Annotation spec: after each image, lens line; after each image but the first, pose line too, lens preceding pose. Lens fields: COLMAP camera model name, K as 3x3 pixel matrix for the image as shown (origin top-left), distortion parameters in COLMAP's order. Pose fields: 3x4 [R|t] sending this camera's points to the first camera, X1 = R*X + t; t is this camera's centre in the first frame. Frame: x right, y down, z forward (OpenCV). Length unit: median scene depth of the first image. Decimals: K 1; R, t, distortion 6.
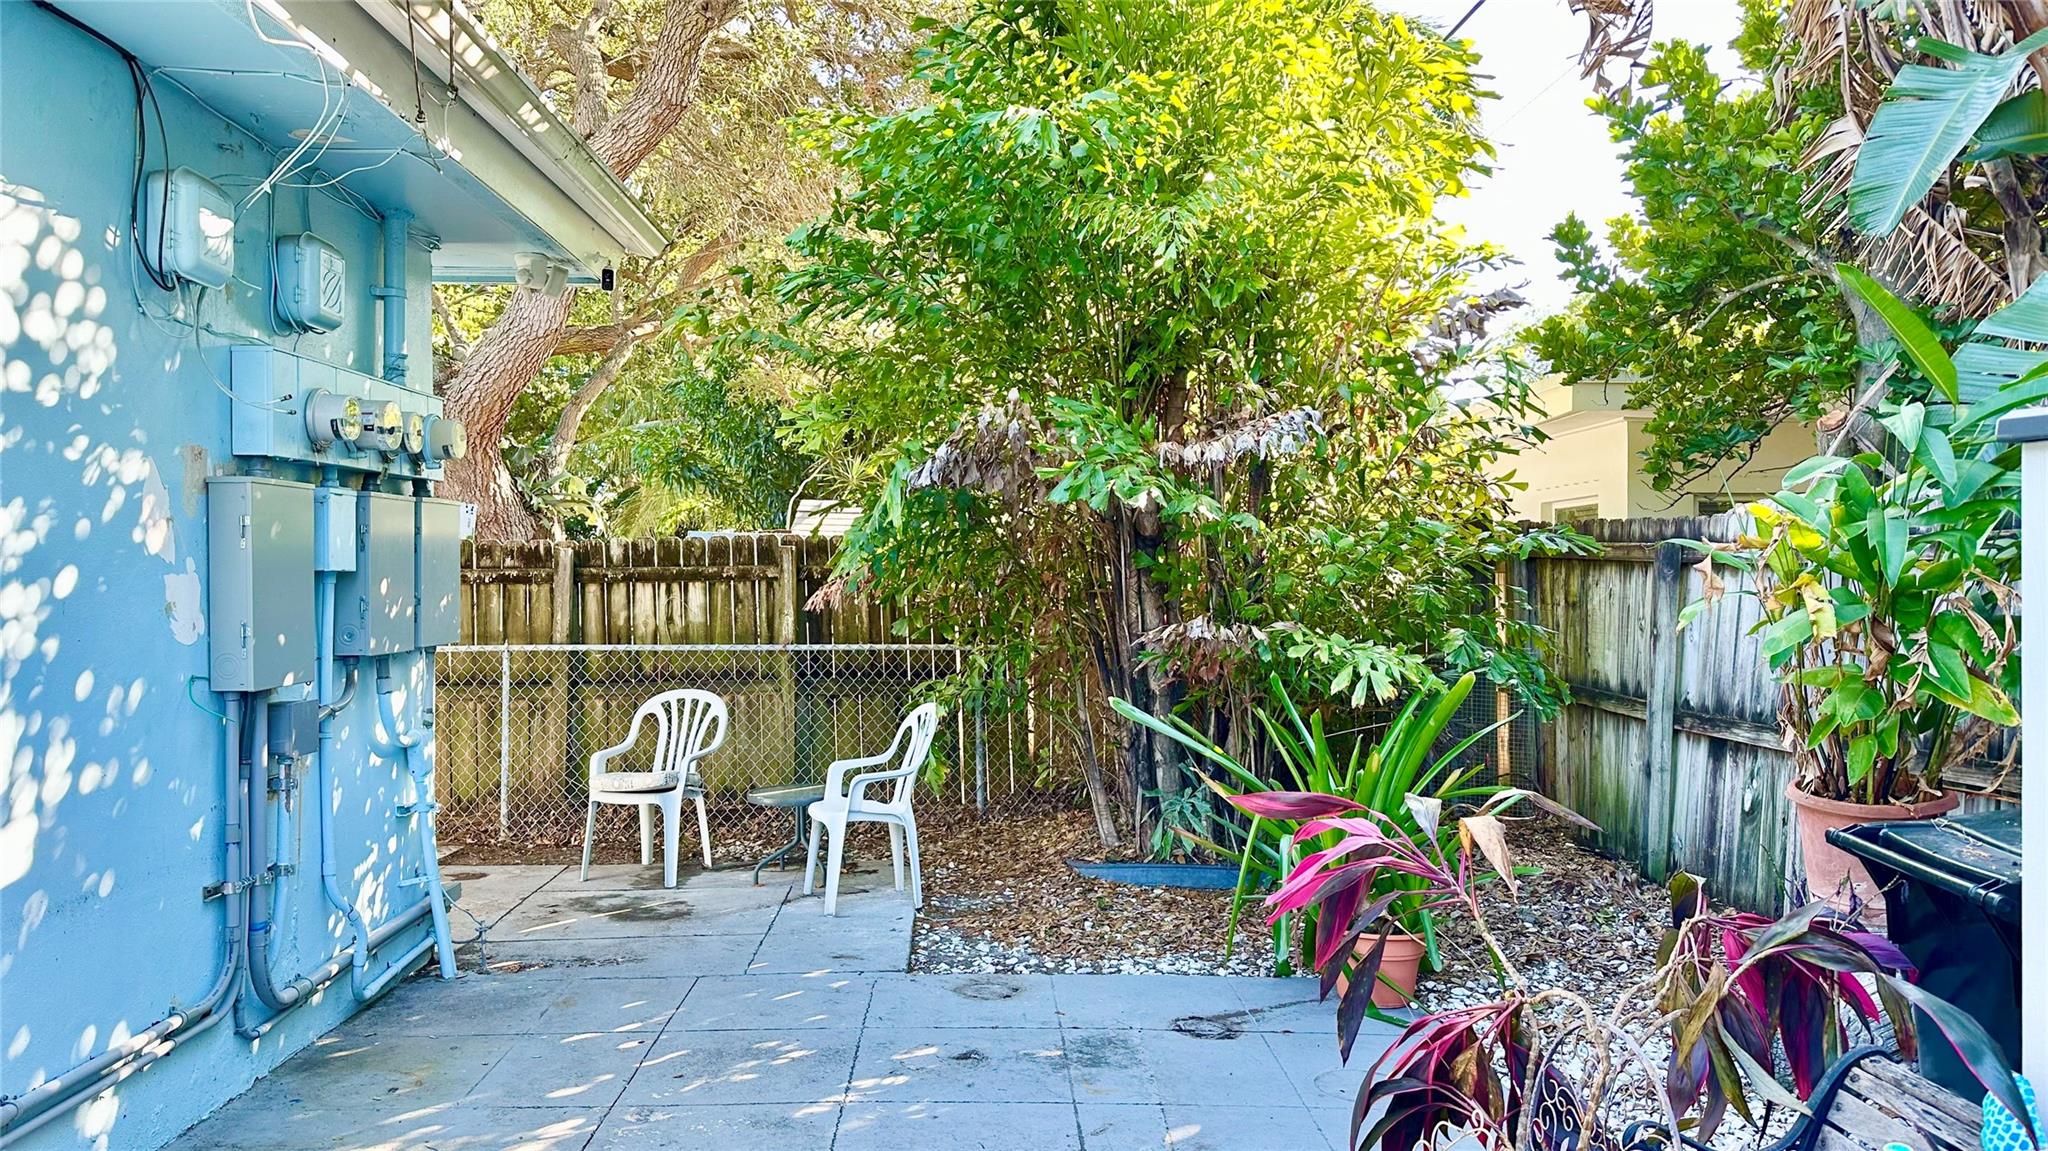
lens RADIAL K [[1432.3, 0, 1024.0], [0, 1432.3, 575.5], [0, 0, 1]] dist [0.060994, -0.004967]
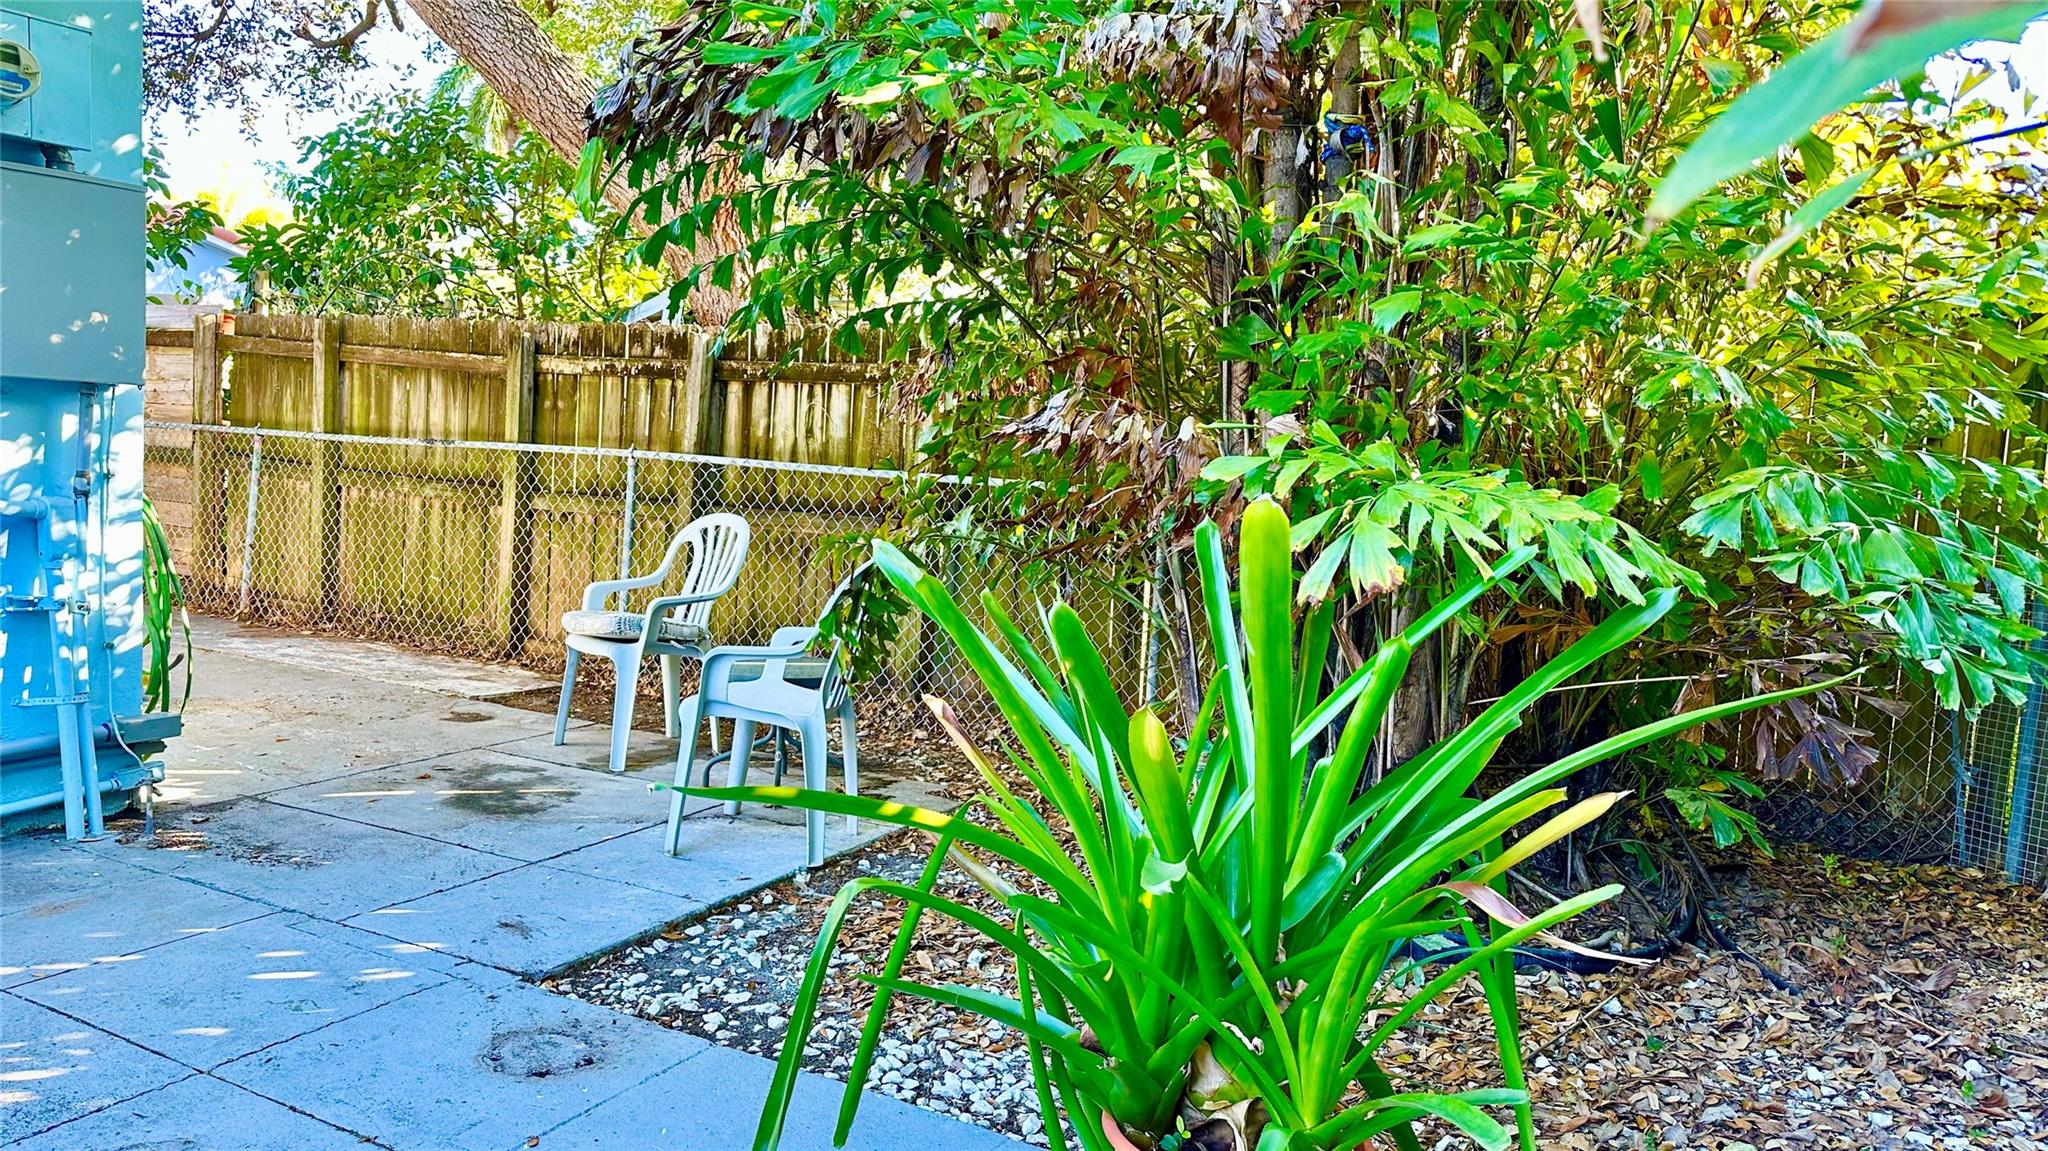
lens RADIAL K [[1432.3, 0, 1024.0], [0, 1432.3, 575.5], [0, 0, 1]] dist [0.060994, -0.004967]
pose [[0.868206, 0.098232, -0.486384, 0.233205], [-0.064087, 0.994198, 0.086395, 0.033336], [0.492049, -0.043838, 0.869463, 0.387921]]
